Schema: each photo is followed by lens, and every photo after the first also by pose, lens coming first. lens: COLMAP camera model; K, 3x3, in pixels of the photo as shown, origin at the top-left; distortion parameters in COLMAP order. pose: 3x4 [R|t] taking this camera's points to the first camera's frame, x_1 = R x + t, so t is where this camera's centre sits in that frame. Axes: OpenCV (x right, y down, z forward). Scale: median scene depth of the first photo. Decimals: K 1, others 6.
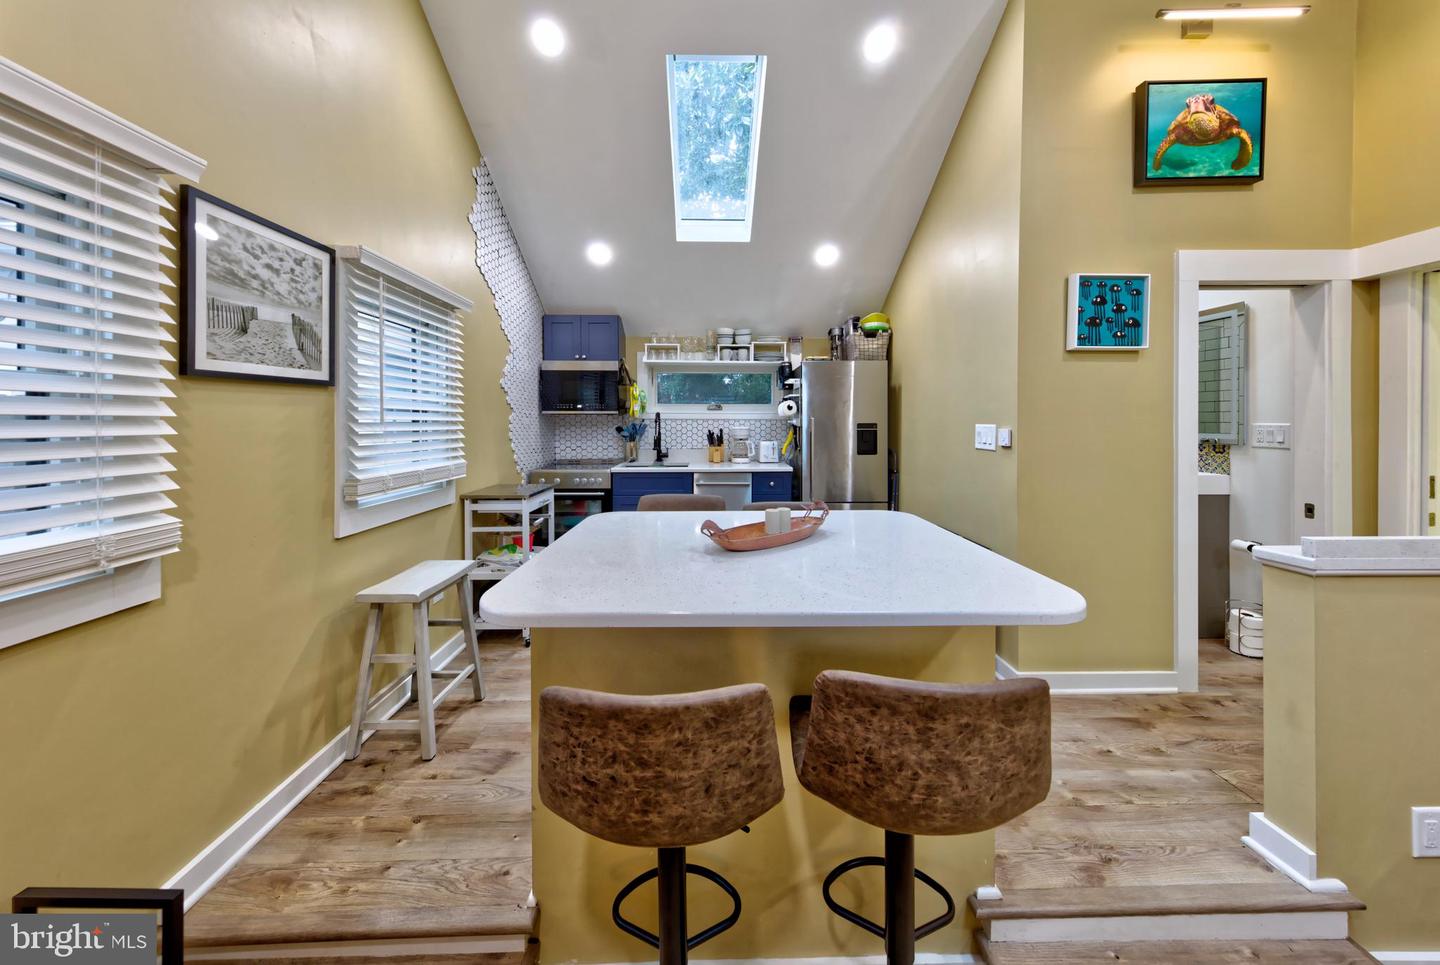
lens RADIAL K [[470.7, 0, 717.4], [0, 470.7, 428.9], [0, 0, 1]] dist [0.012127, -0.003072]
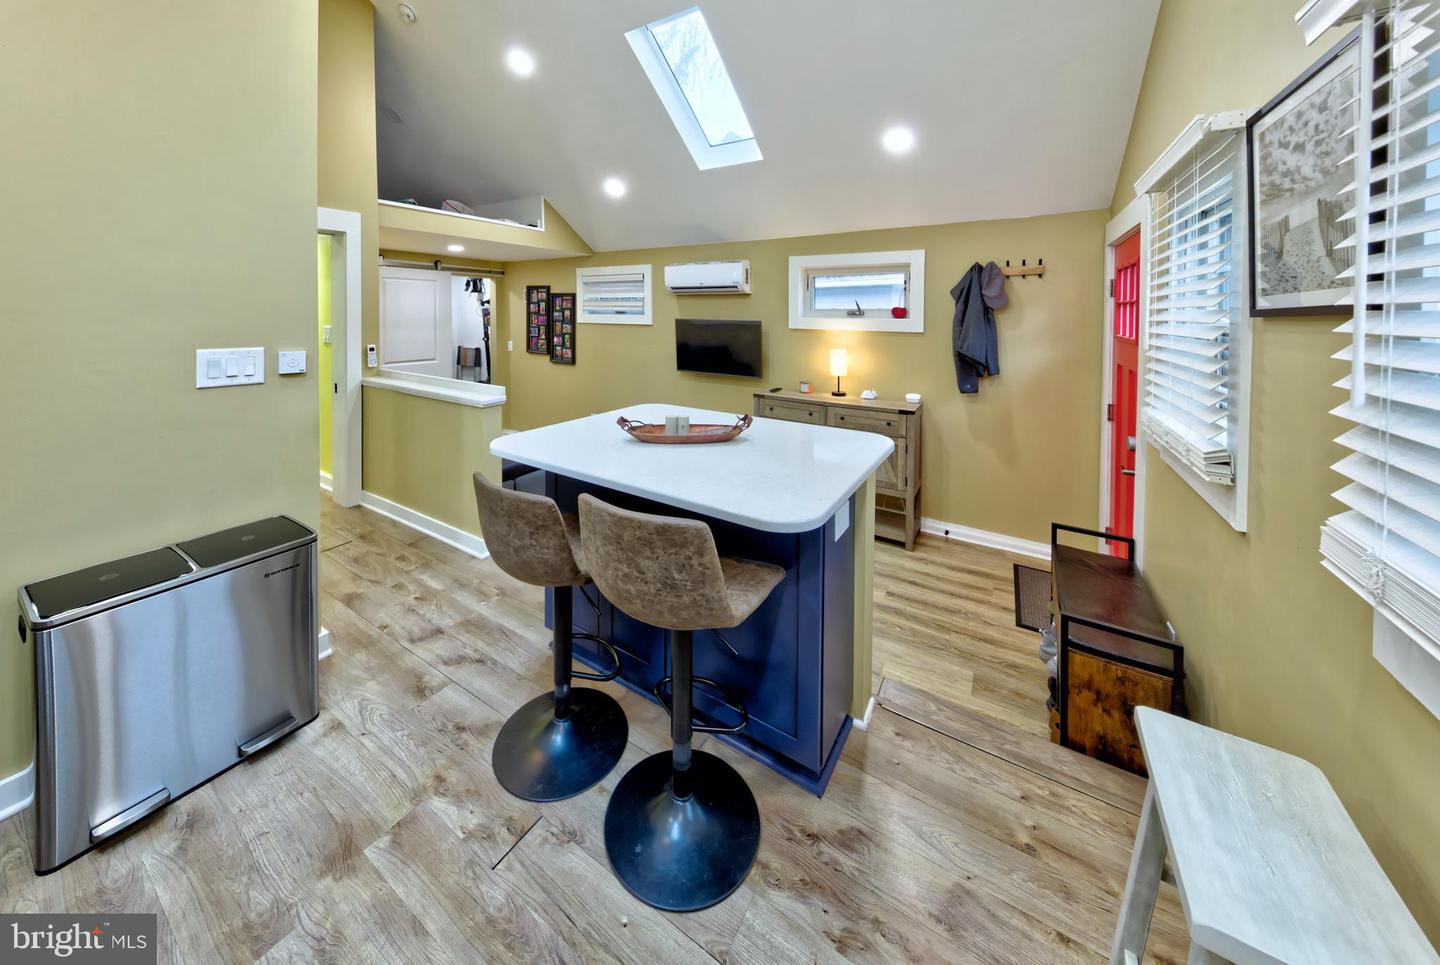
lens RADIAL K [[495.6, 0, 691.4], [0, 495.6, 328.3], [0, 0, 1]] dist [0.008320, -0.000119]
pose [[-0.826678, -0.020987, 0.562284, -0.416373], [0.001899, 0.999194, 0.040087, -0.074653], [-0.562673, 0.034207, -0.825972, 1.359787]]
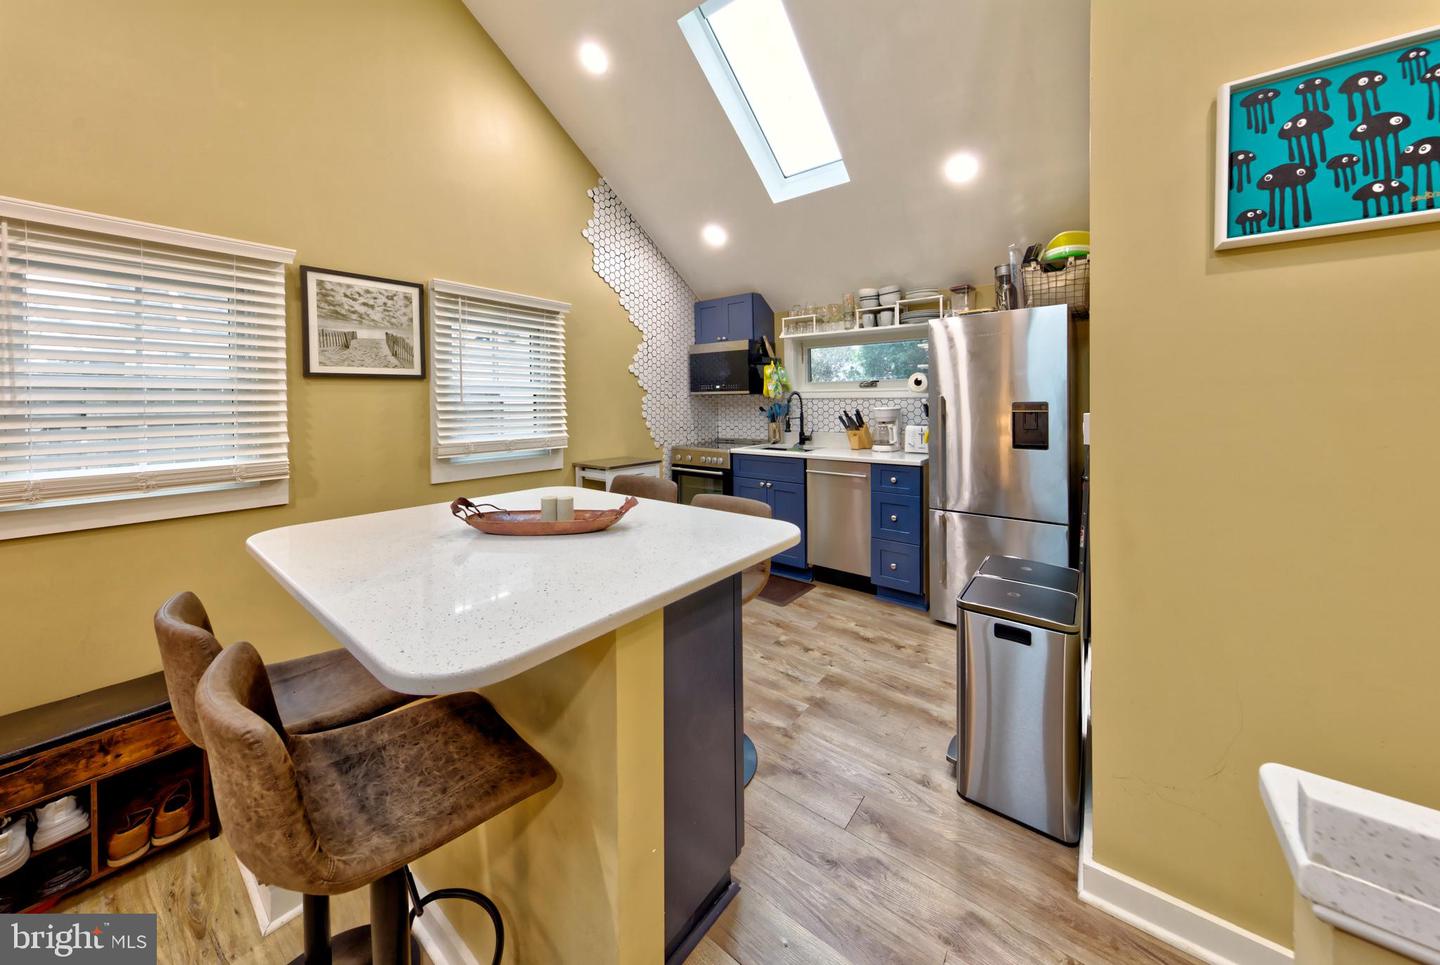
lens RADIAL K [[488.3, 0, 732.3], [0, 488.3, 413.7], [0, 0, 1]] dist [0.001363, -0.000064]
pose [[0.789066, 0.011334, -0.614204, 0.655543], [-0.004986, 0.999915, 0.012045, -0.004178], [0.614289, -0.006442, 0.789055, 0.306212]]
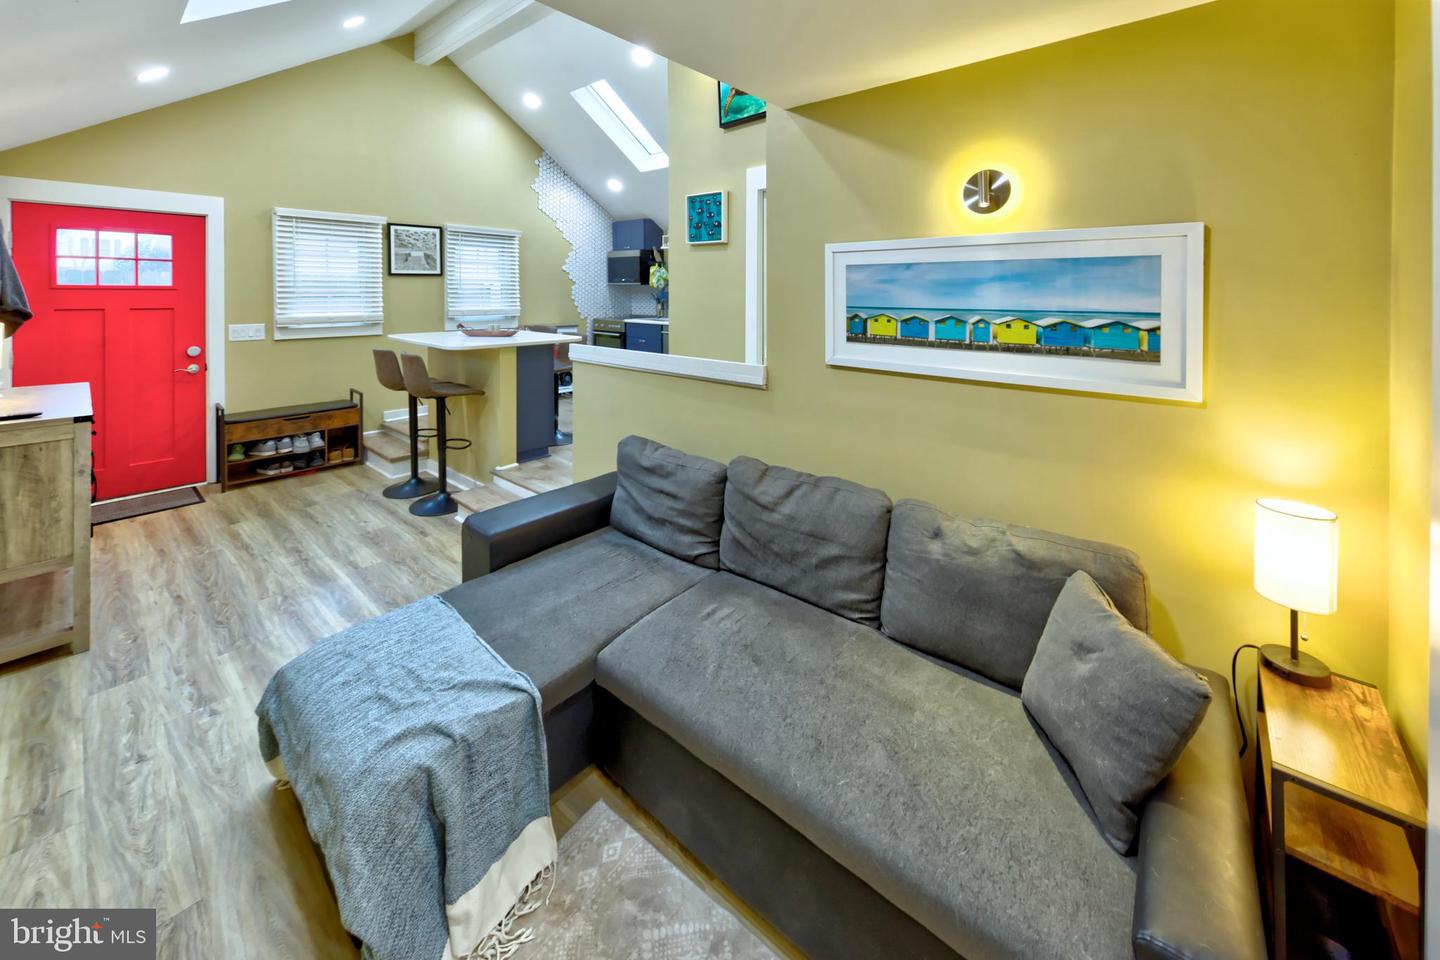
lens RADIAL K [[556.6, 0, 718.5], [0, 556.6, 312.0], [0, 0, 1]] dist [0.000020, -0.000293]
pose [[0.741177, 0.036004, -0.670343, 1.997910], [-0.020780, 0.999313, 0.030698, -0.008126], [0.670987, -0.008823, 0.741416, -0.259665]]
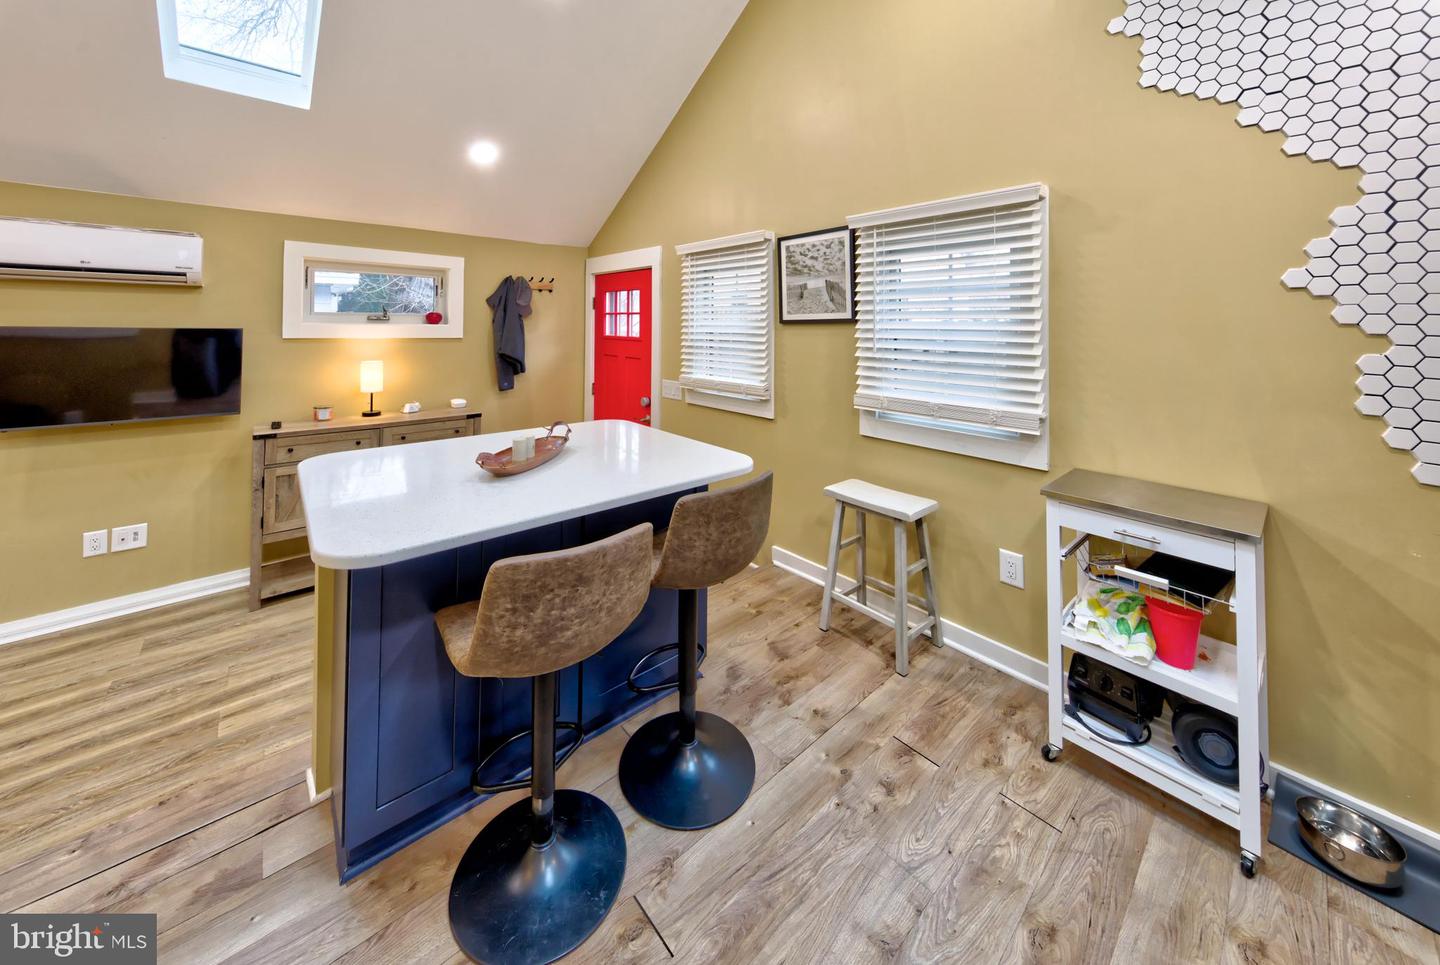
lens RADIAL K [[516.4, 0, 699.2], [0, 516.4, 321.2], [0, 0, 1]] dist [0.007080, -0.000215]
pose [[-0.773704, -0.010415, -0.633462, 0.381617], [-0.016371, 0.999860, 0.003557, -0.069646], [0.633336, 0.013122, -0.773766, 1.444731]]
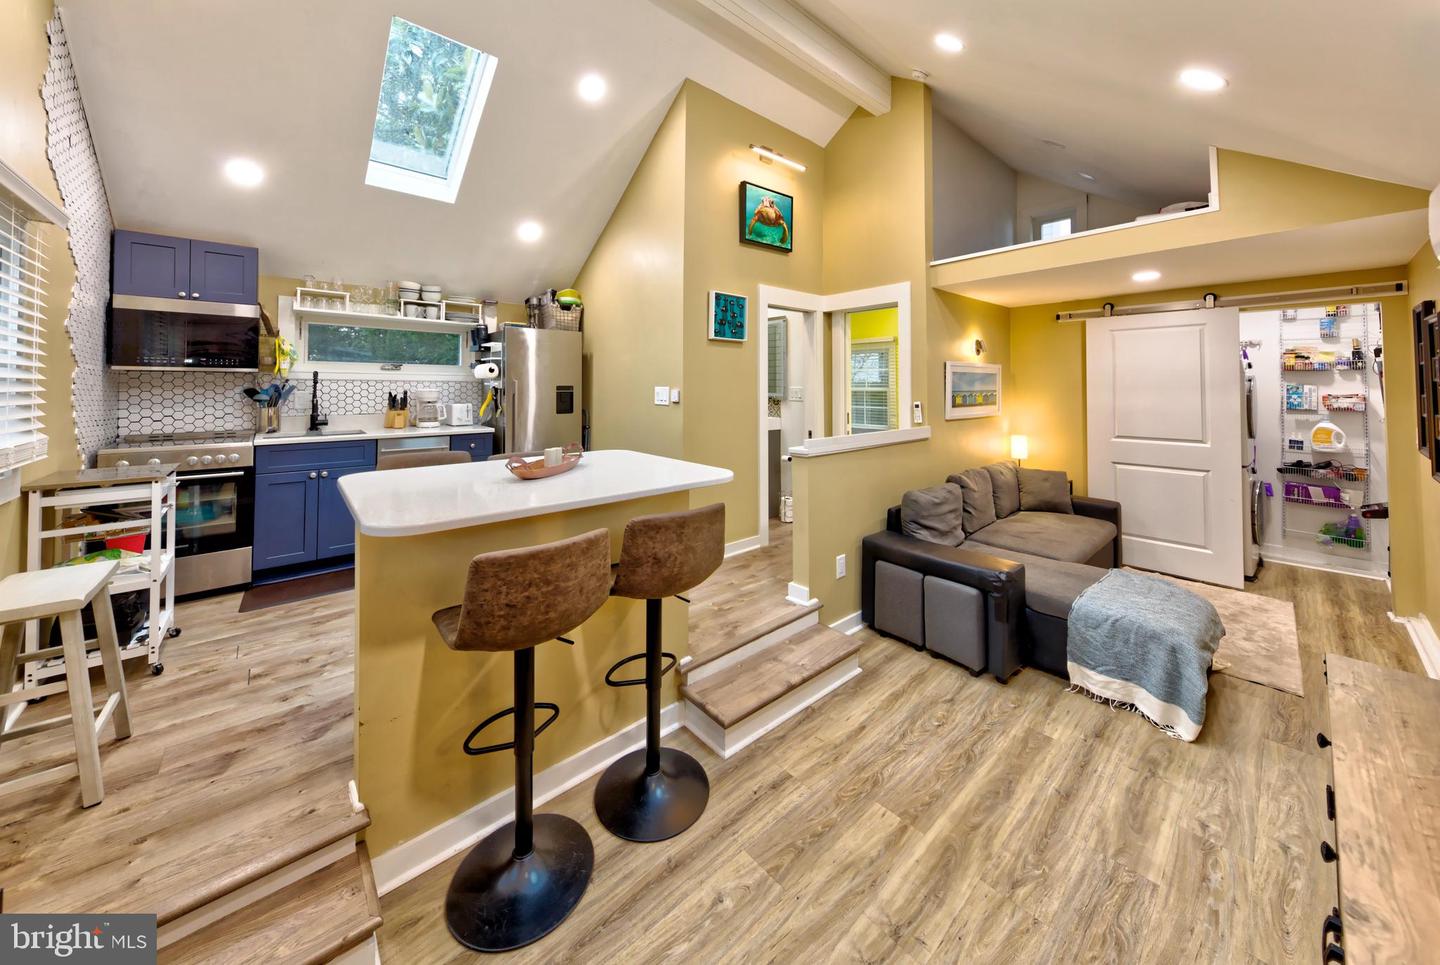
lens RADIAL K [[508.2, 0, 721.3], [0, 508.2, 381.5], [0, 0, 1]] dist [0.005096, -0.000199]
pose [[0.760601, 0.011150, 0.649124, -0.299457], [0.003002, 0.999781, -0.020690, 0.006574], [-0.649212, 0.017686, 0.760401, -0.278312]]
